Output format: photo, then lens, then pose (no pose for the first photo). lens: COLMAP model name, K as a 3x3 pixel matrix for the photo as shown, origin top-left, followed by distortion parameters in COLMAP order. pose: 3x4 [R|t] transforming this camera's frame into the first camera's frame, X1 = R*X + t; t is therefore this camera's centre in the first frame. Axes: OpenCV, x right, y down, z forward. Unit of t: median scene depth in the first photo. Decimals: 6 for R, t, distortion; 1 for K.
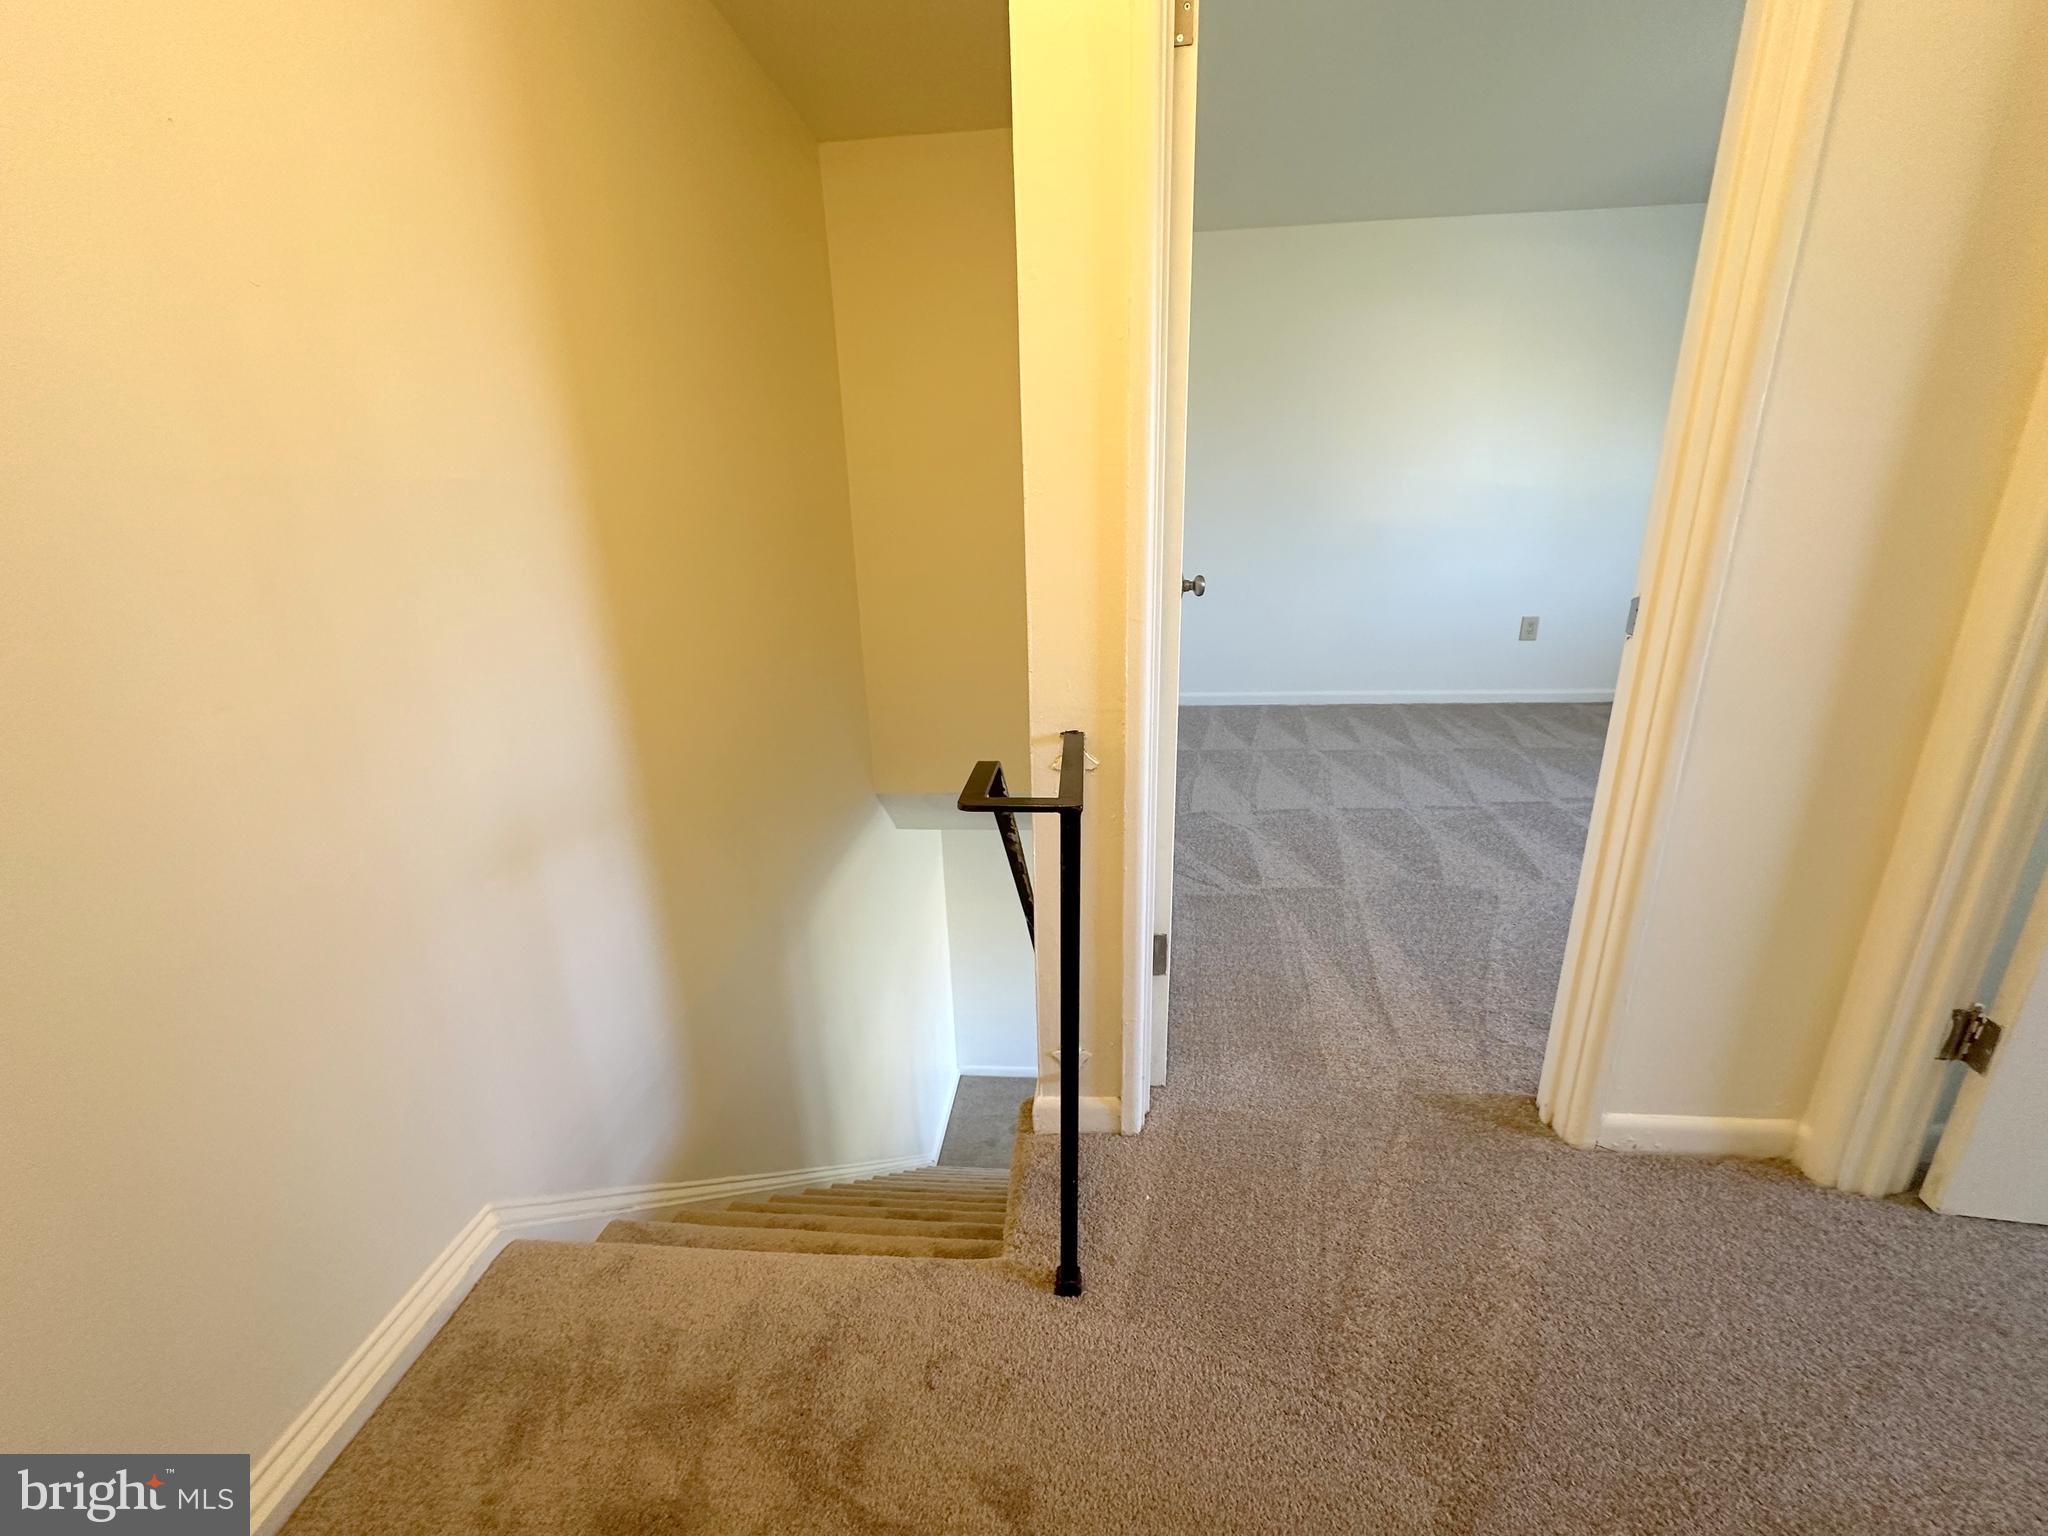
lens RADIAL K [[820.5, 0, 1022.3], [0, 820.5, 765.4], [0, 0, 1]] dist [-0.000786, -0.000665]
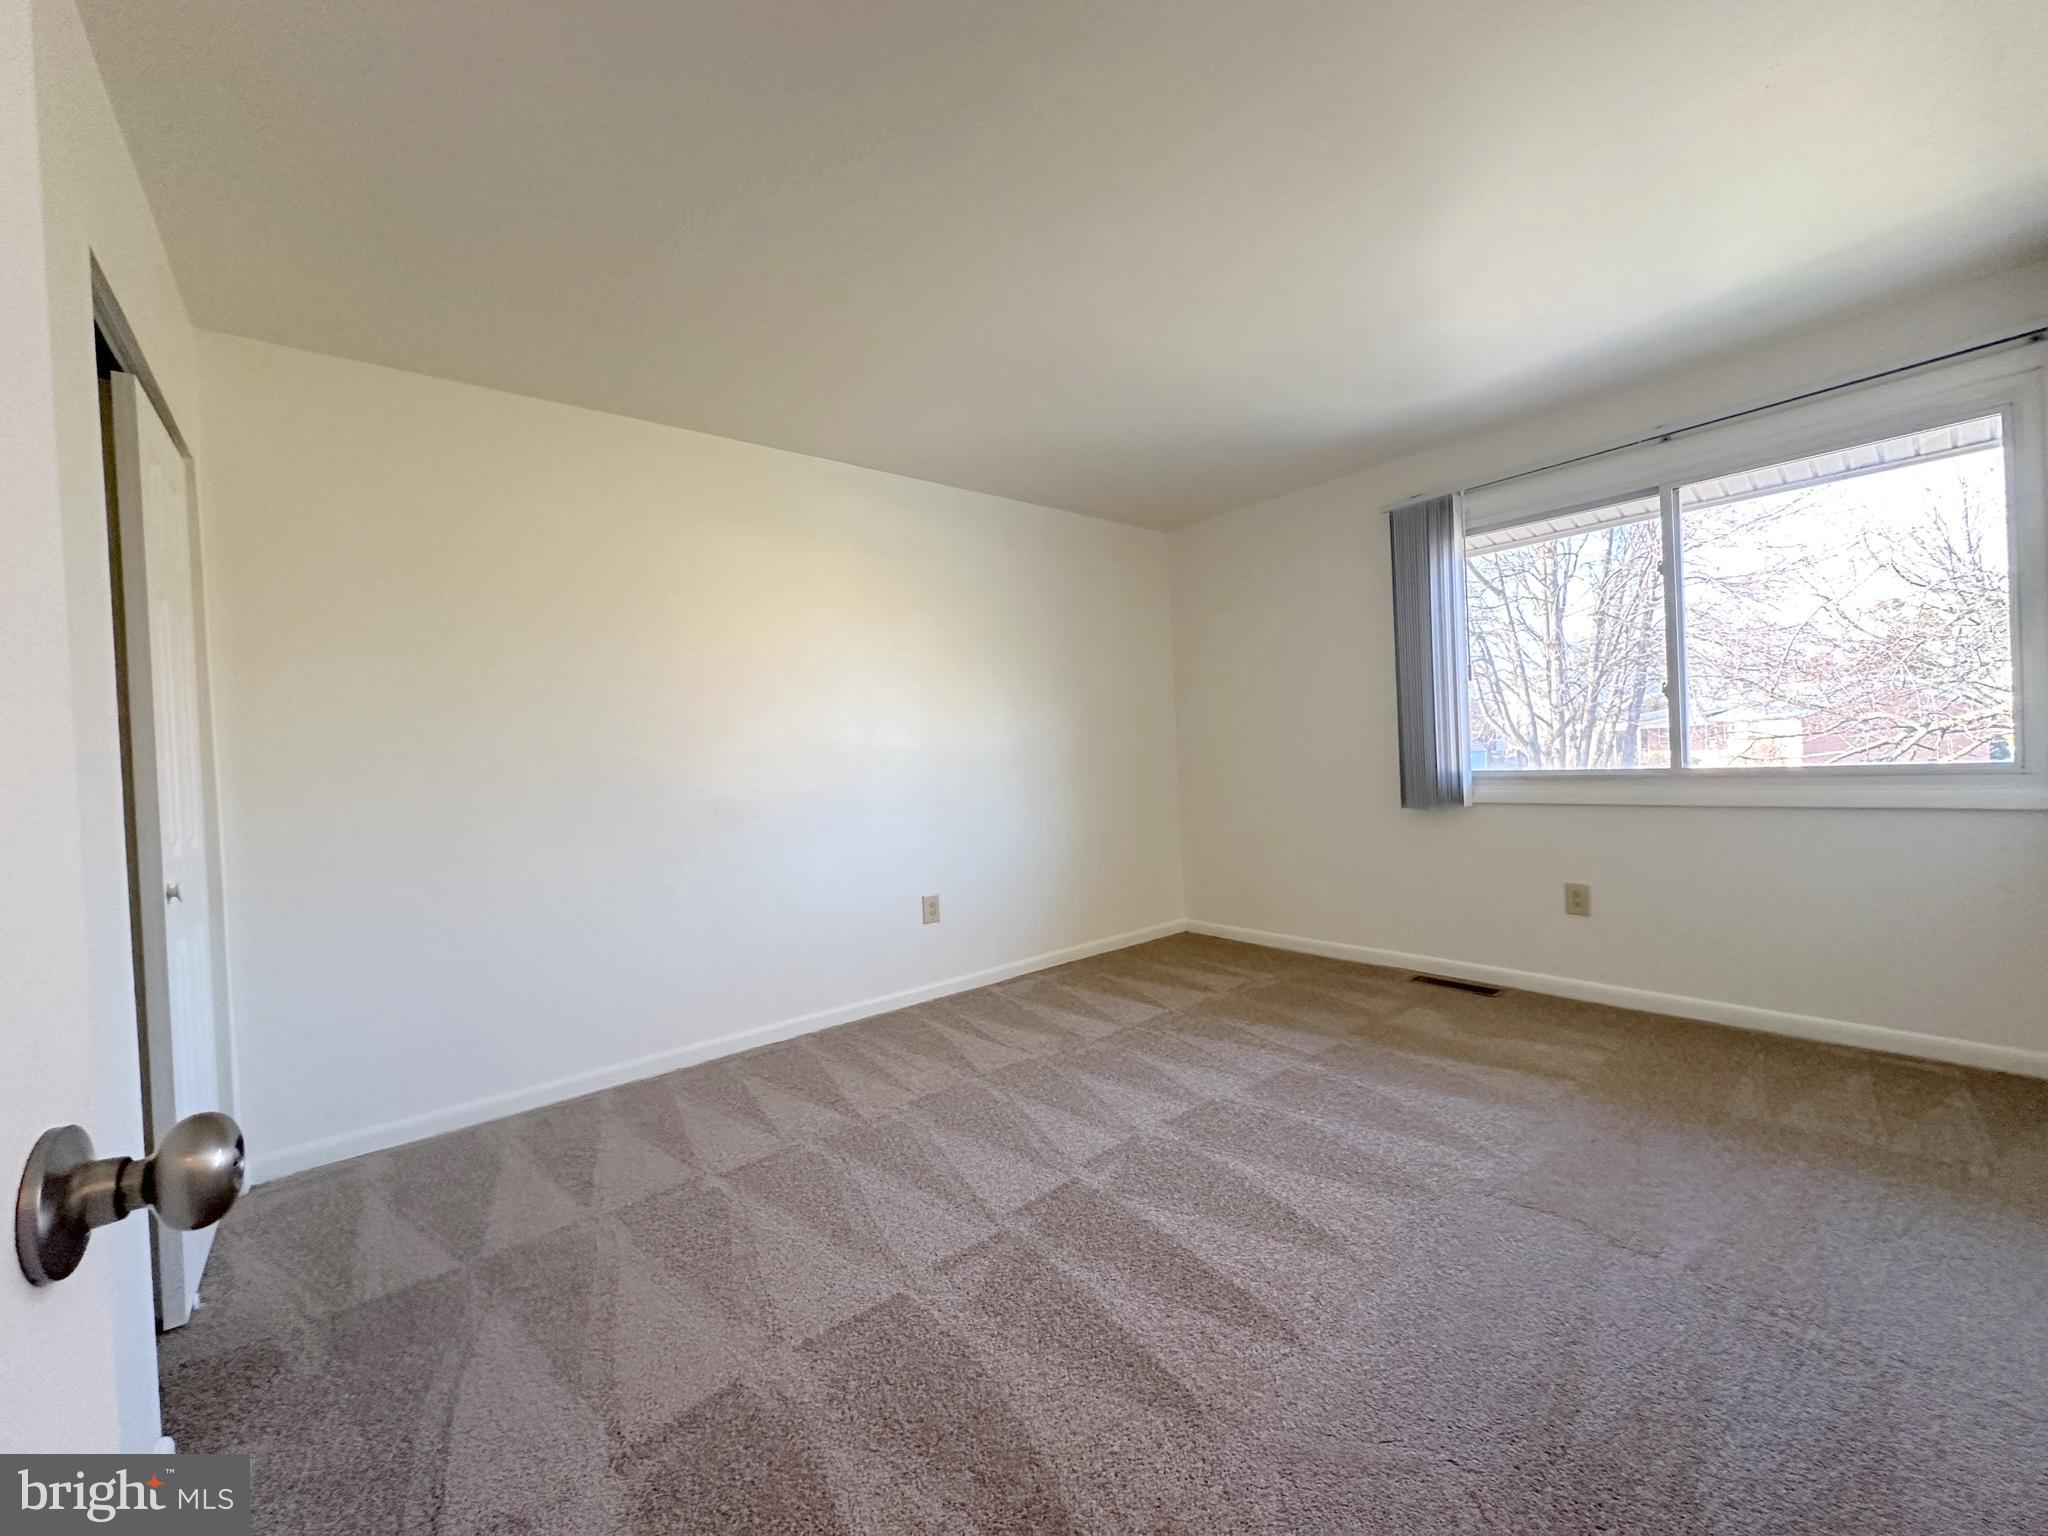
lens RADIAL K [[820.5, 0, 1020.6], [0, 820.5, 768.0], [0, 0, 1]] dist [-0.000786, -0.000665]
pose [[0.714578, -0.019503, 0.699284, 0.113973], [0.237872, 0.946822, -0.216667, -0.114330], [-0.657872, 0.321165, 0.681217, 0.370152]]
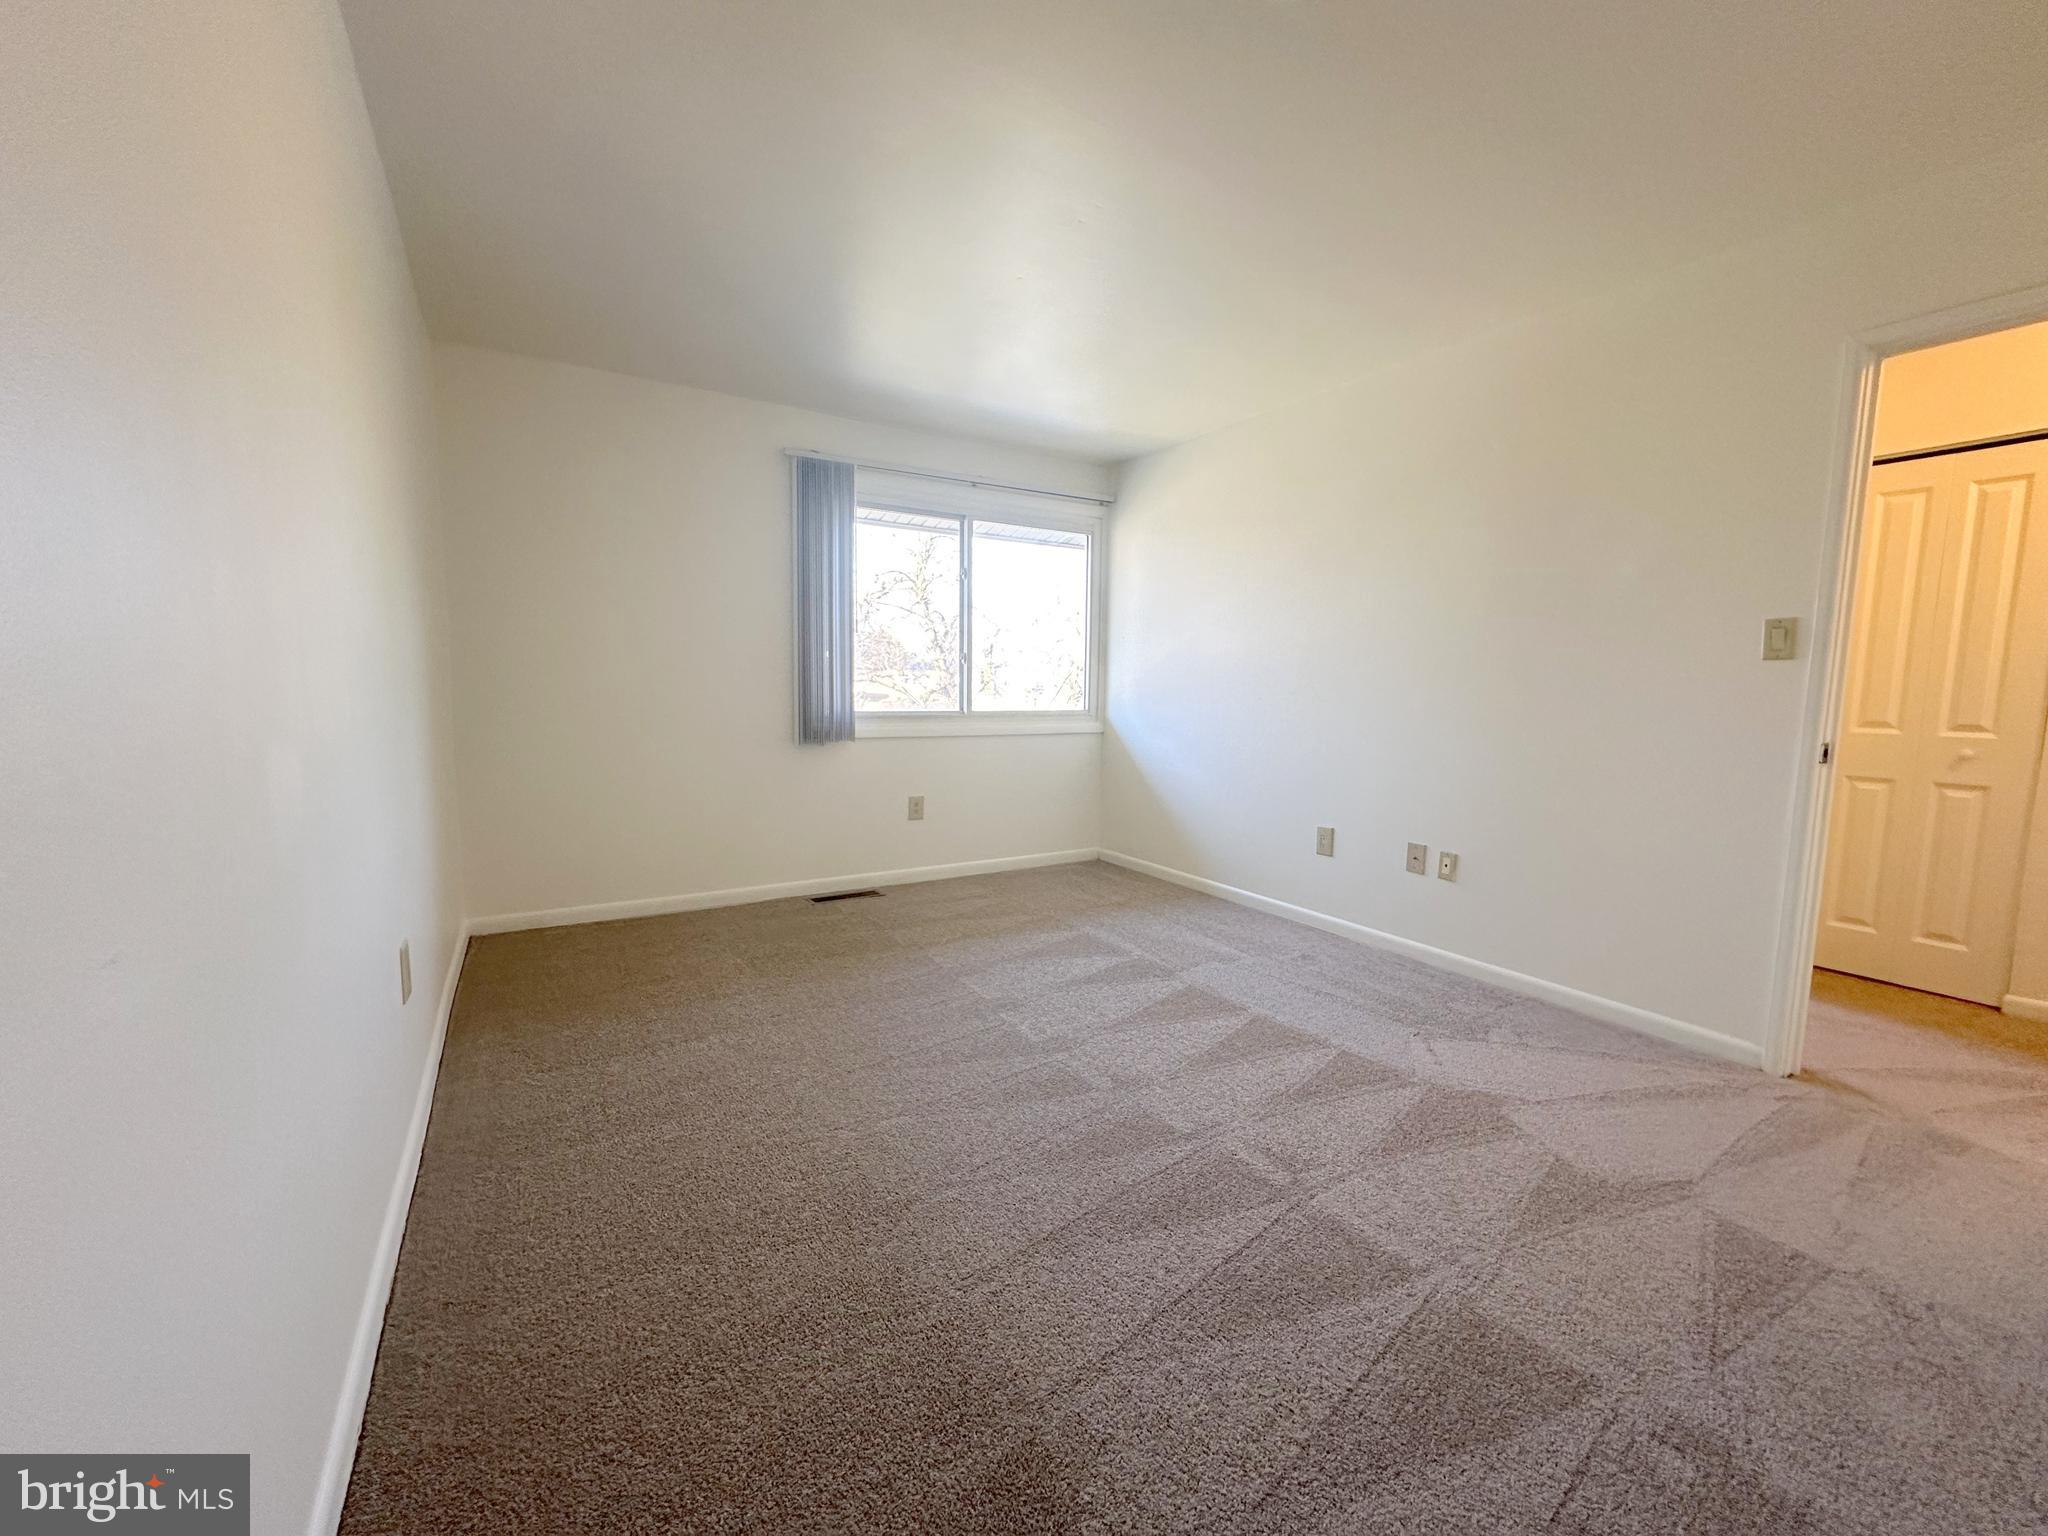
lens RADIAL K [[820.5, 0, 1024.1], [0, 820.5, 768.2], [0, 0, 1]] dist [-0.000786, -0.000665]
pose [[-0.592092, -0.059721, 0.803654, 0.117033], [0.246812, 0.935890, 0.251386, -0.225746], [-0.767145, 0.347195, -0.539393, 0.739133]]
